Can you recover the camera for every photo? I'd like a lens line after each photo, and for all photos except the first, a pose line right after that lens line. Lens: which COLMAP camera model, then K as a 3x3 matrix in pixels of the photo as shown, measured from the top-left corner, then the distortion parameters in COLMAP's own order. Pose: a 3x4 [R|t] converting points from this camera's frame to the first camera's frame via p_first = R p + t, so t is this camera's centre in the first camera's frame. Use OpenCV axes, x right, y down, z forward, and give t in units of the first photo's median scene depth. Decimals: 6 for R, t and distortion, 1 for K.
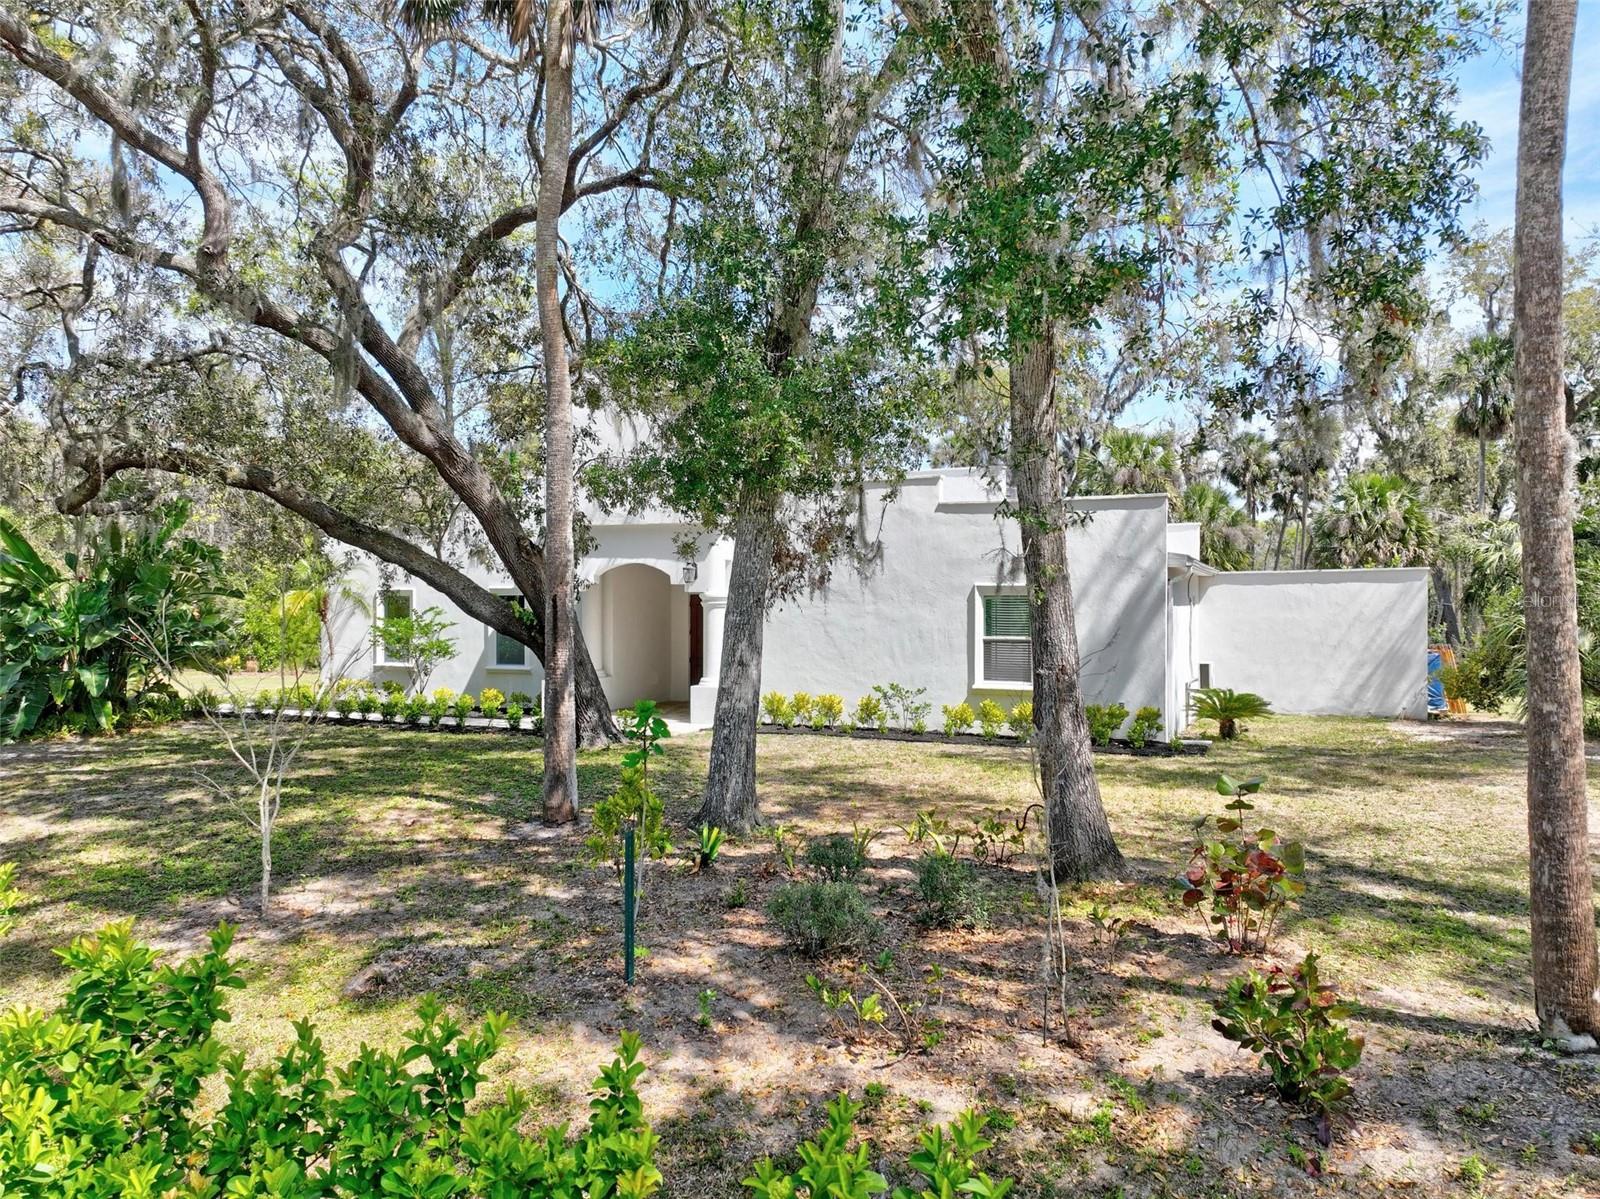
lens RADIAL K [[1122.3, 0, 796.3], [0, 1122.3, 596.5], [0, 0, 1]] dist [-0.002919, 0.018280]
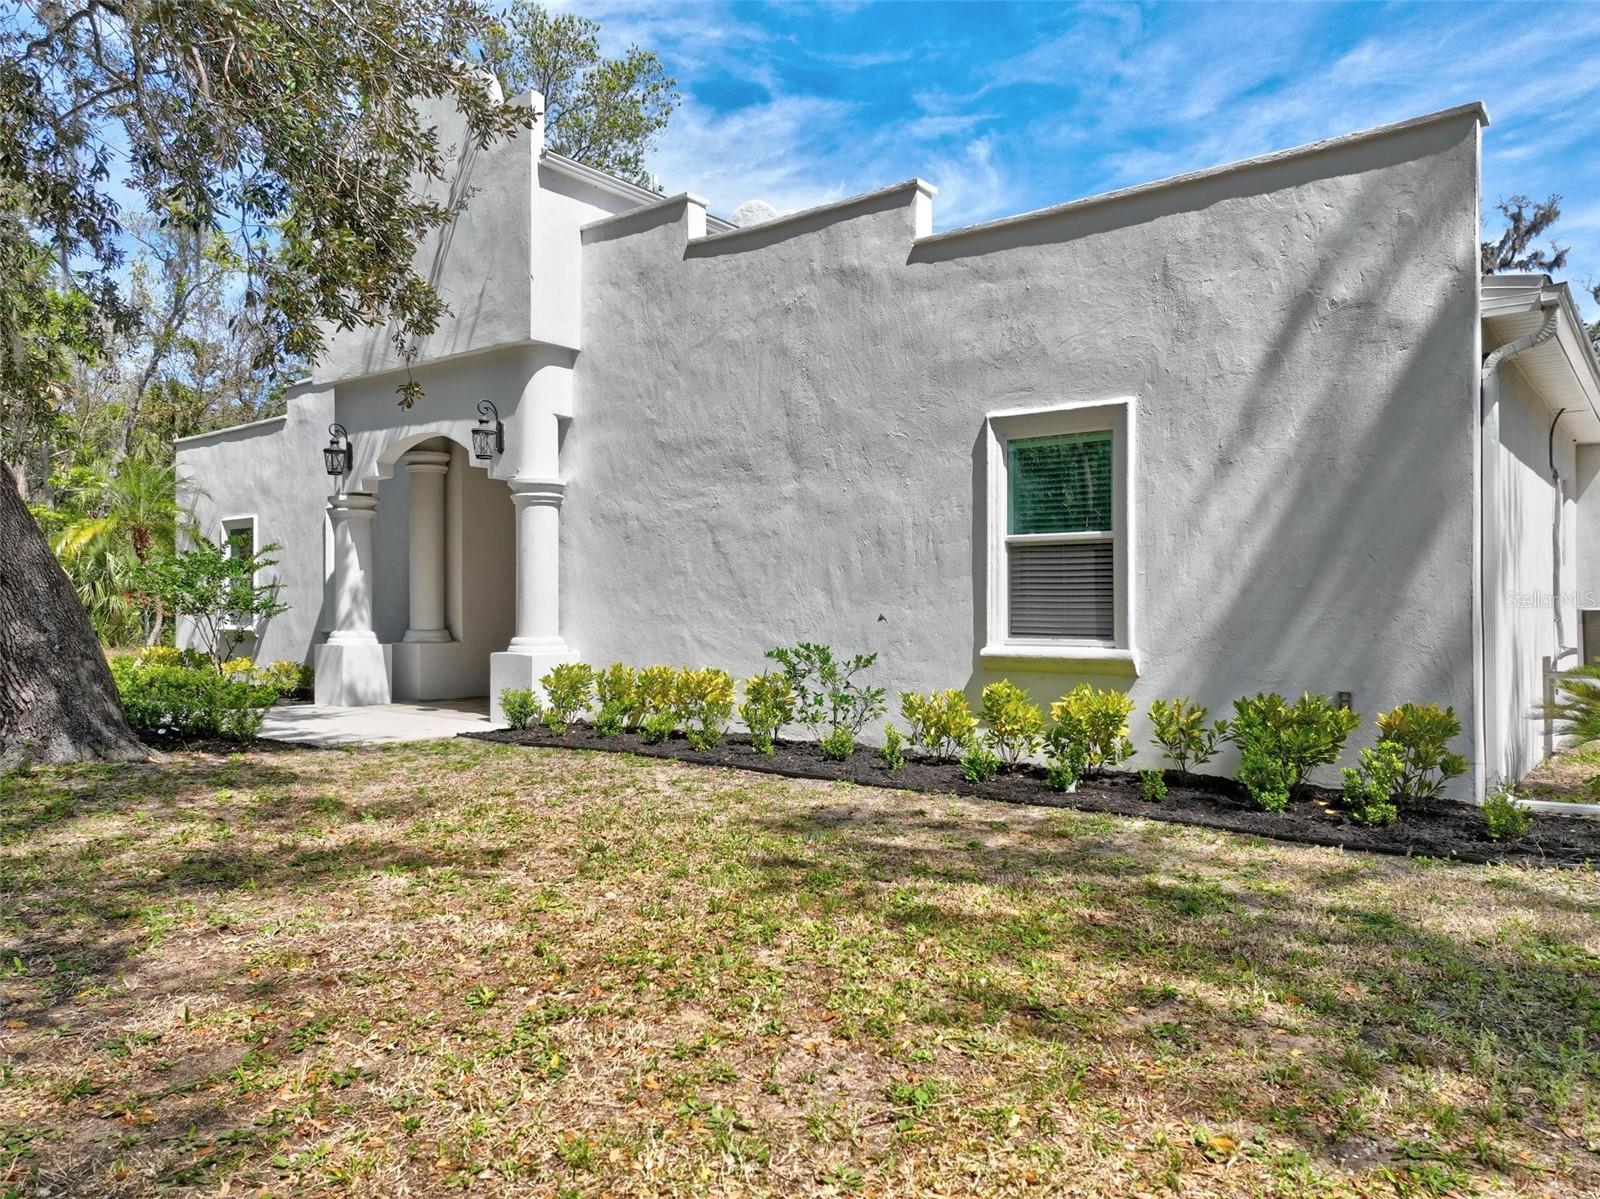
lens RADIAL K [[1122.3, 0, 800.3], [0, 1122.3, 604.5], [0, 0, 1]] dist [-0.002919, 0.018280]
pose [[0.966998, -0.003175, -0.254764, 0.187307], [0.004014, 0.999988, 0.002776, 0.056921], [0.254752, -0.003708, 0.966999, 0.529704]]
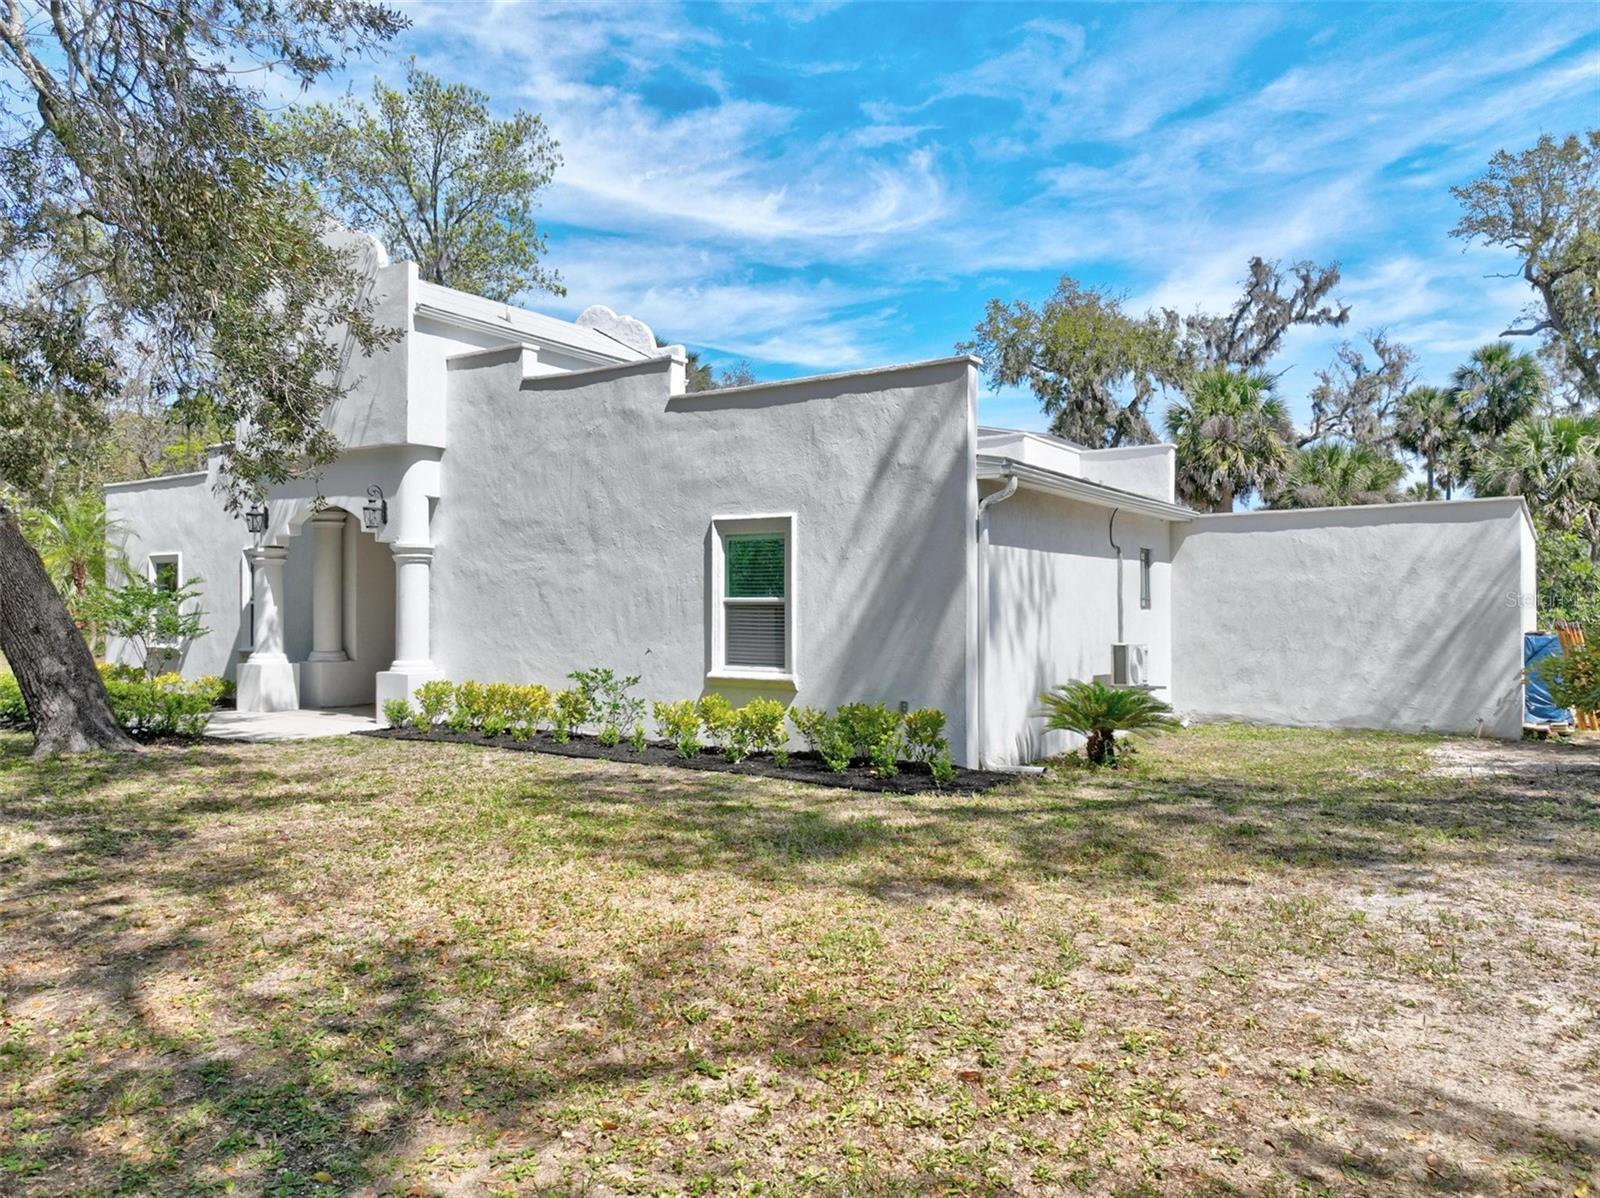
lens RADIAL K [[1122.3, 0, 803.2], [0, 1122.3, 599.9], [0, 0, 1]] dist [-0.002919, 0.018280]
pose [[0.984729, -0.001763, -0.174084, 0.304645], [0.001503, 0.999998, -0.001624, 0.035816], [0.174087, 0.001337, 0.984729, 0.345223]]
